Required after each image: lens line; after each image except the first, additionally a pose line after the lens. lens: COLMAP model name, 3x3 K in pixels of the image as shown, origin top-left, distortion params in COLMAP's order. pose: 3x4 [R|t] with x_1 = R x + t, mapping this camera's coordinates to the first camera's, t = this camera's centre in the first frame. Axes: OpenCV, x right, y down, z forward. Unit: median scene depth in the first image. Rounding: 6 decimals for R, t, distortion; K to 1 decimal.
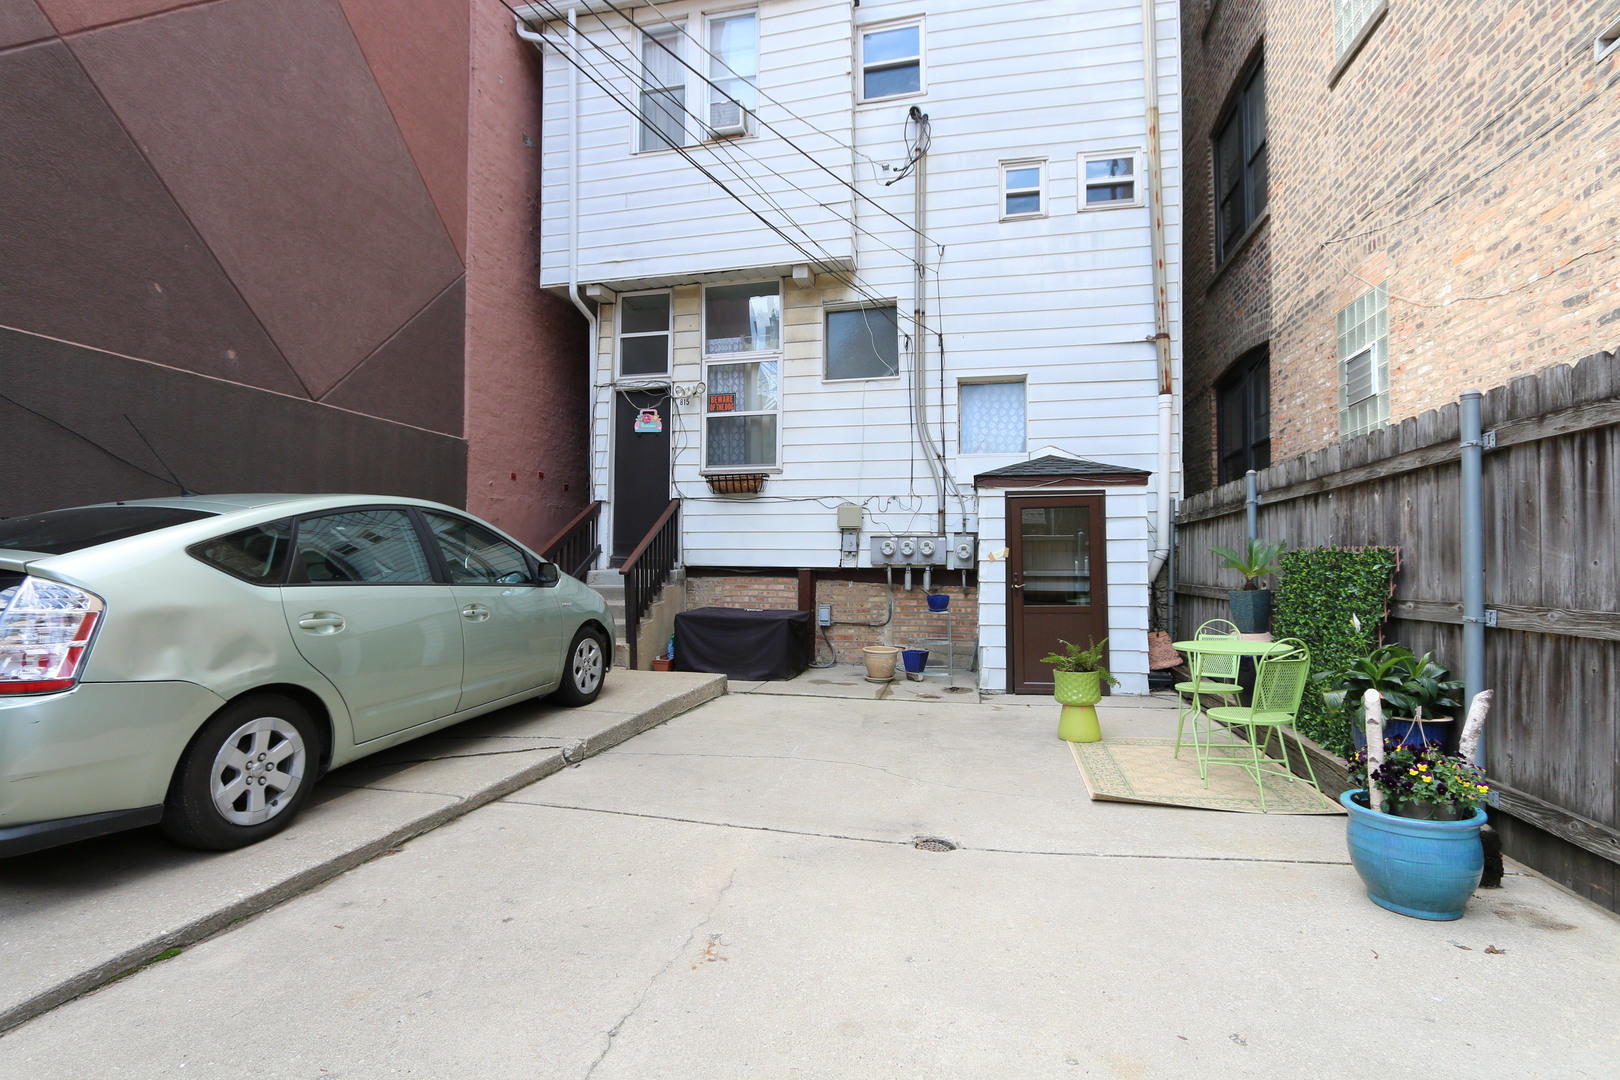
lens RADIAL K [[748.5, 0, 805.0], [0, 748.5, 545.7], [0, 0, 1]] dist [-0.019235, 0.004249]
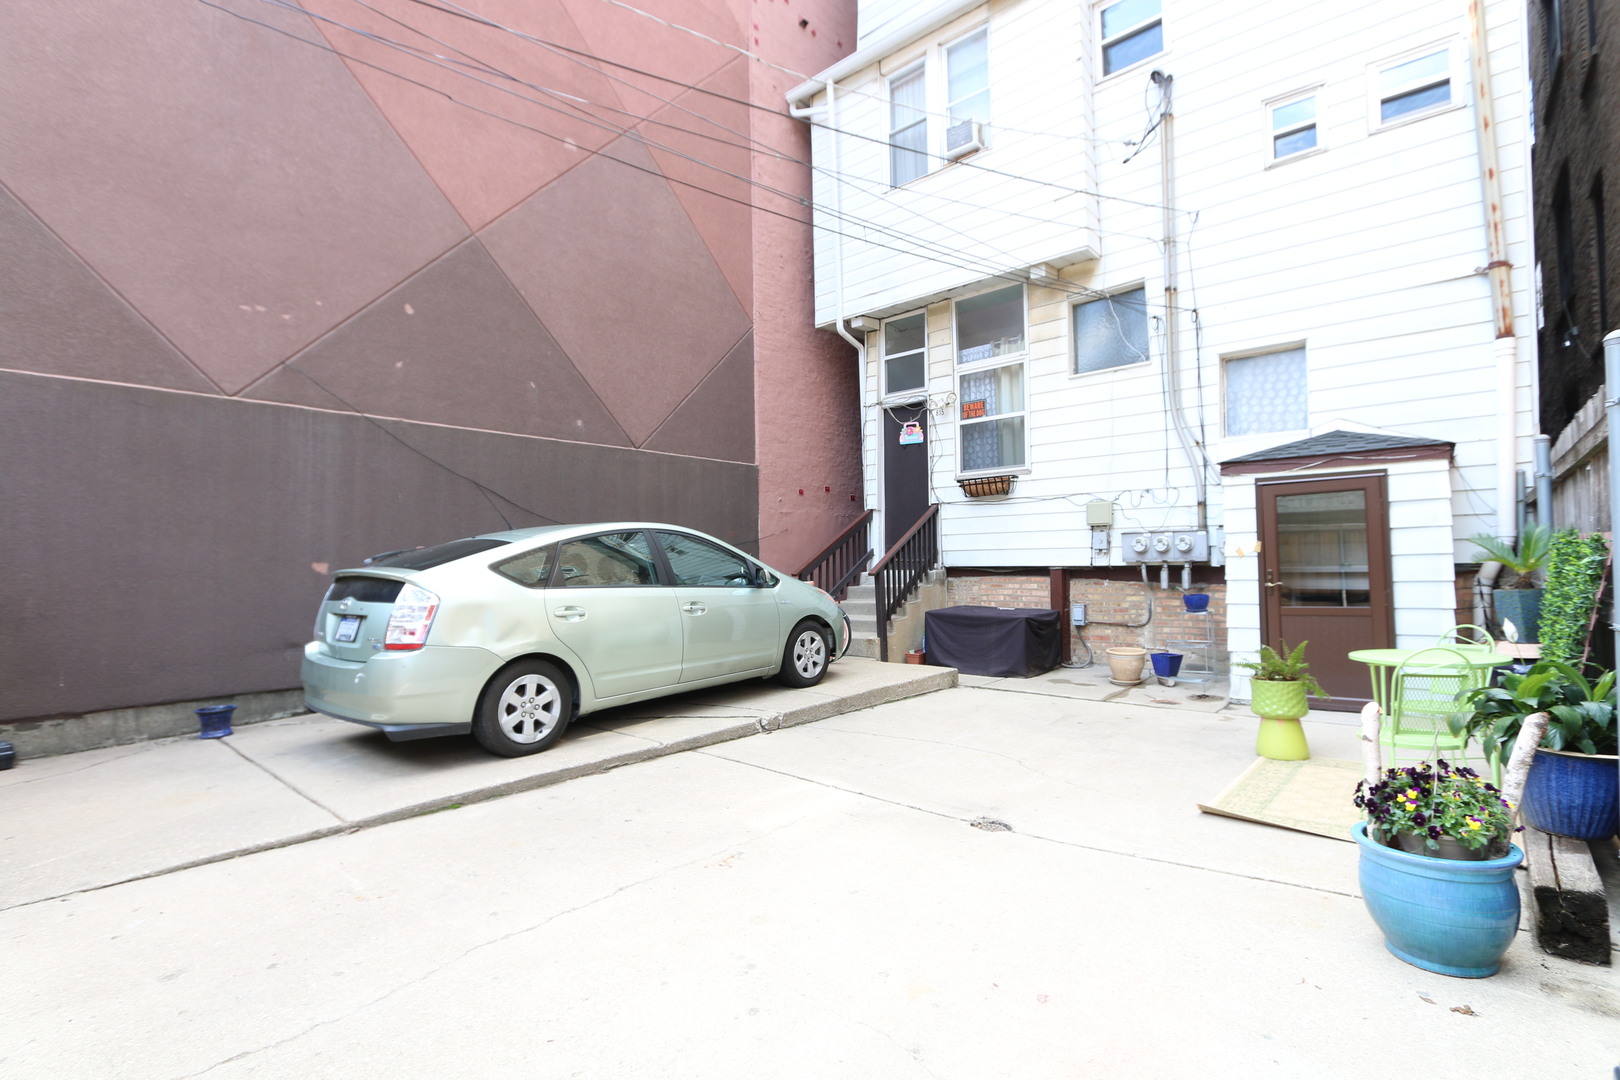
lens RADIAL K [[748.5, 0, 801.9], [0, 748.5, 542.3], [0, 0, 1]] dist [-0.019235, 0.004249]
pose [[0.879025, -0.031649, -0.475725, 0.218758], [0.030677, 0.999481, -0.009809, -0.004067], [0.475789, -0.005972, 0.879539, -0.039297]]
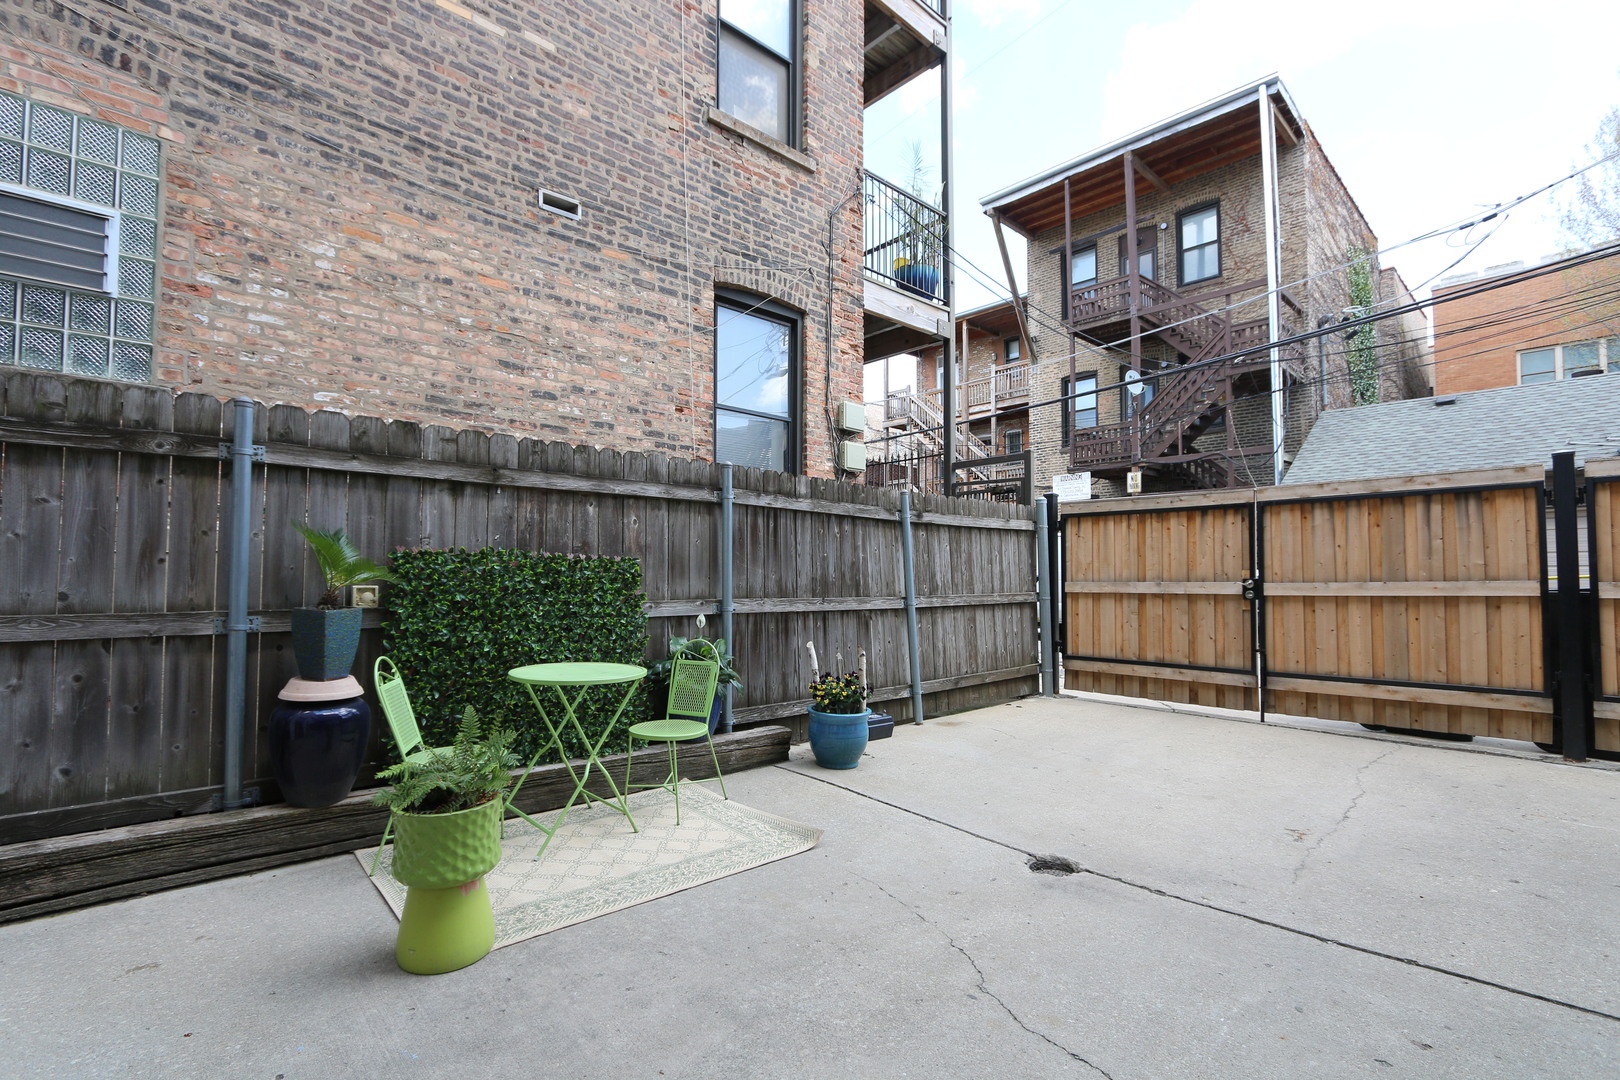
lens RADIAL K [[748.5, 0, 806.3], [0, 748.5, 541.7], [0, 0, 1]] dist [-0.019235, 0.004249]
pose [[-0.832031, 0.026033, 0.554117, -0.047999], [-0.021081, 0.996693, -0.078480, 0.033262], [-0.554328, -0.076979, -0.828731, 0.947054]]
